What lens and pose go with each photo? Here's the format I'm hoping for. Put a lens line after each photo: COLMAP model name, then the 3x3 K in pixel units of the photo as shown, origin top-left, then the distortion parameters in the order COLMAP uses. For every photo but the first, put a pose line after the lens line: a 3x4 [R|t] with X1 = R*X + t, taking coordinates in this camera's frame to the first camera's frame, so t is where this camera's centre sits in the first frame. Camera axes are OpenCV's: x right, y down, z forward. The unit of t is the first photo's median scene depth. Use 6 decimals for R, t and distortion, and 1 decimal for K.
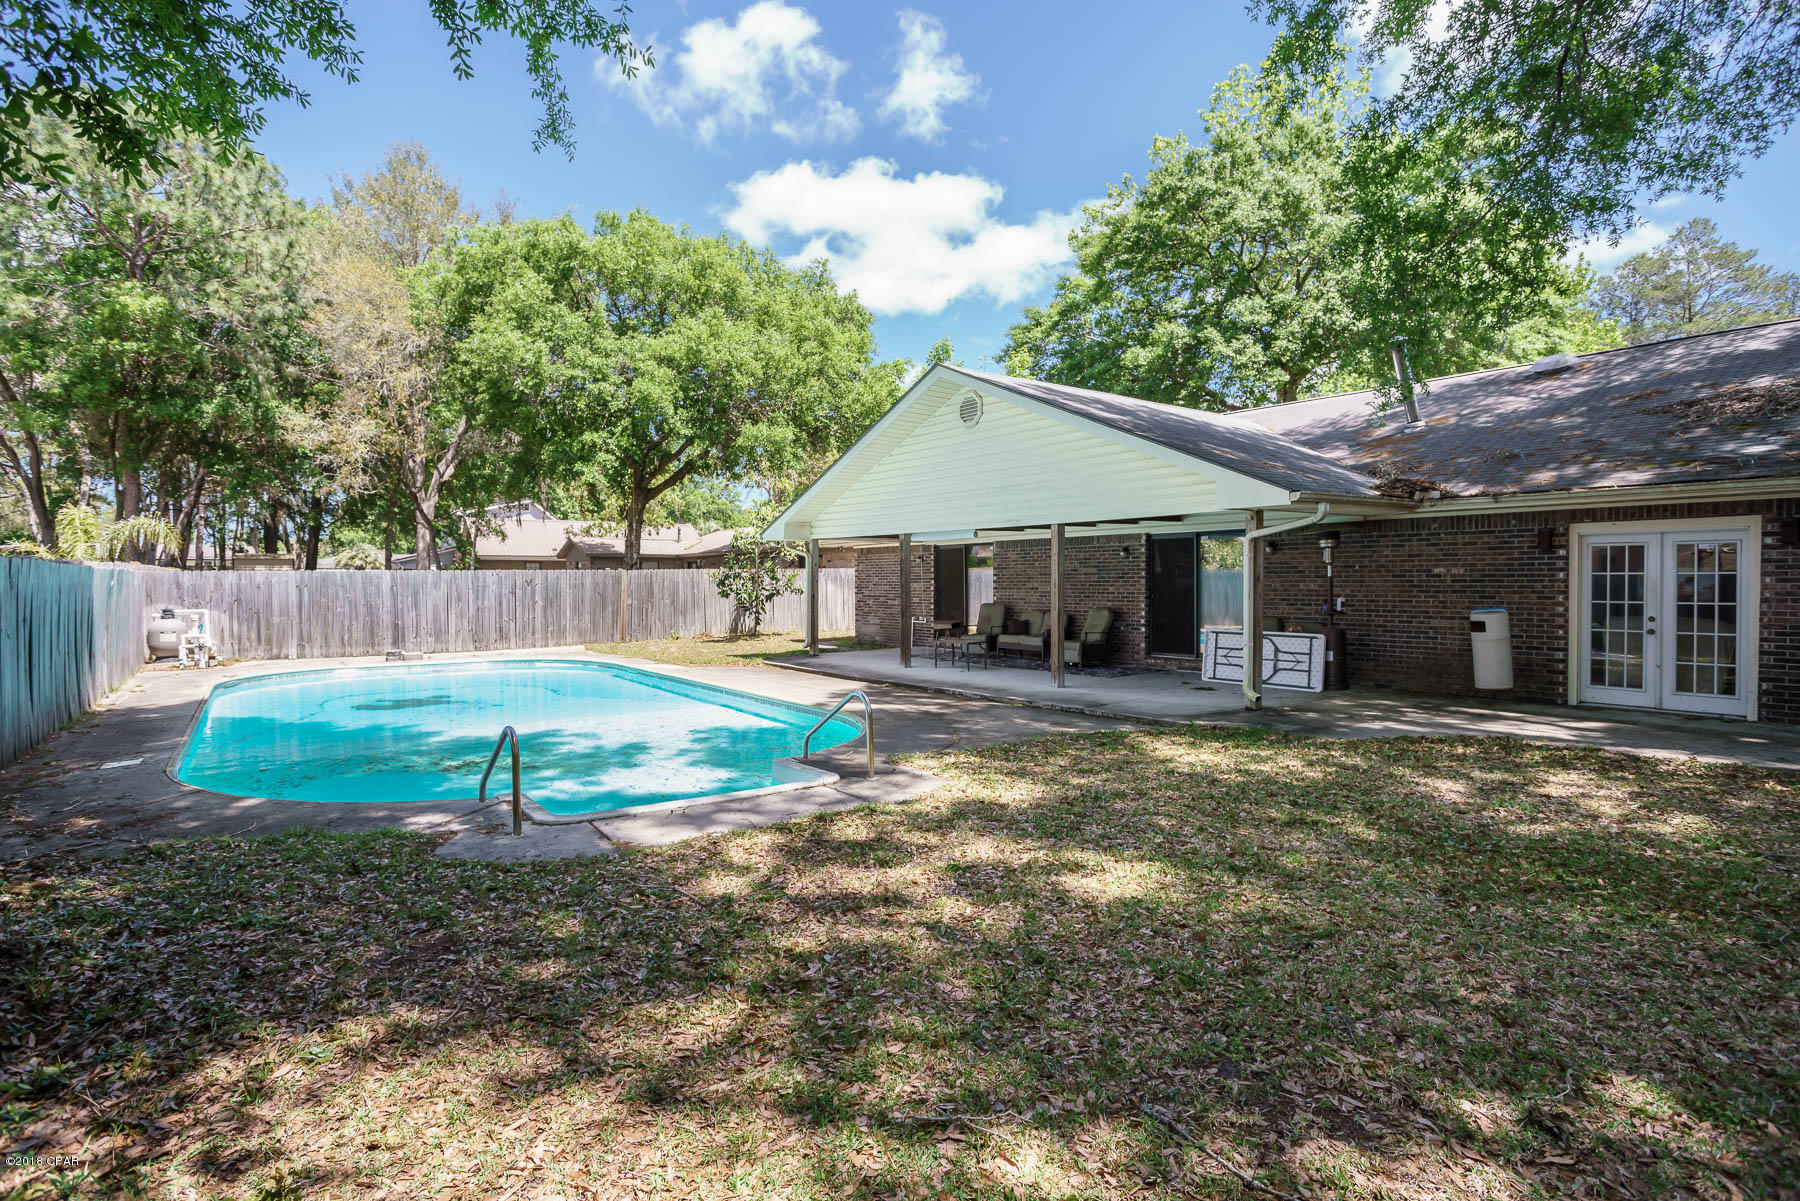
lens RADIAL K [[870.4, 0, 899.5], [0, 870.4, 605.1], [0, 0, 1]] dist [-0.000519, 0.001140]
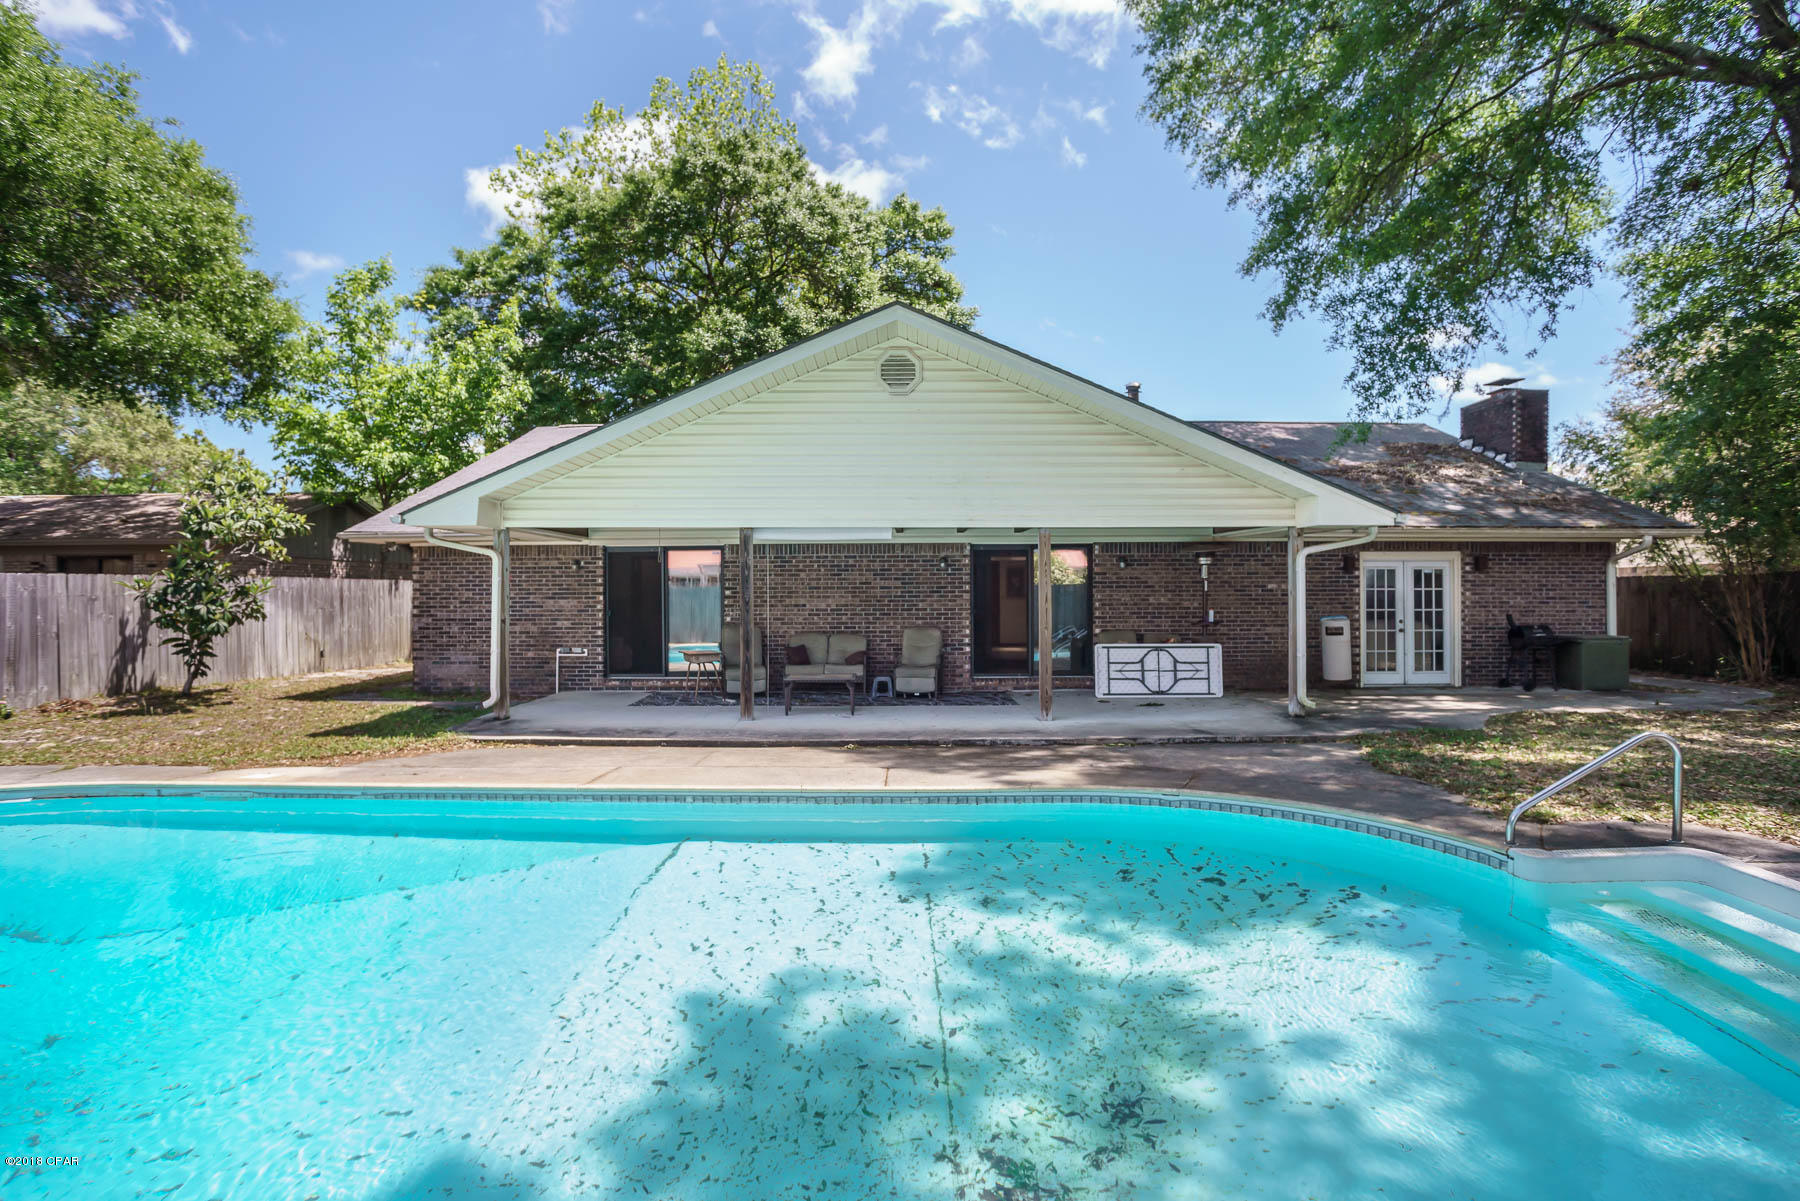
lens RADIAL K [[875.3, 0, 900.0], [0, 875.3, 600.5], [0, 0, 1]] dist [-0.047850, 0.000197]
pose [[0.629484, -0.000331, 0.777013, -0.605223], [0.023833, 0.999538, -0.018882, -0.009277], [-0.776648, 0.030404, 0.629201, 0.618767]]
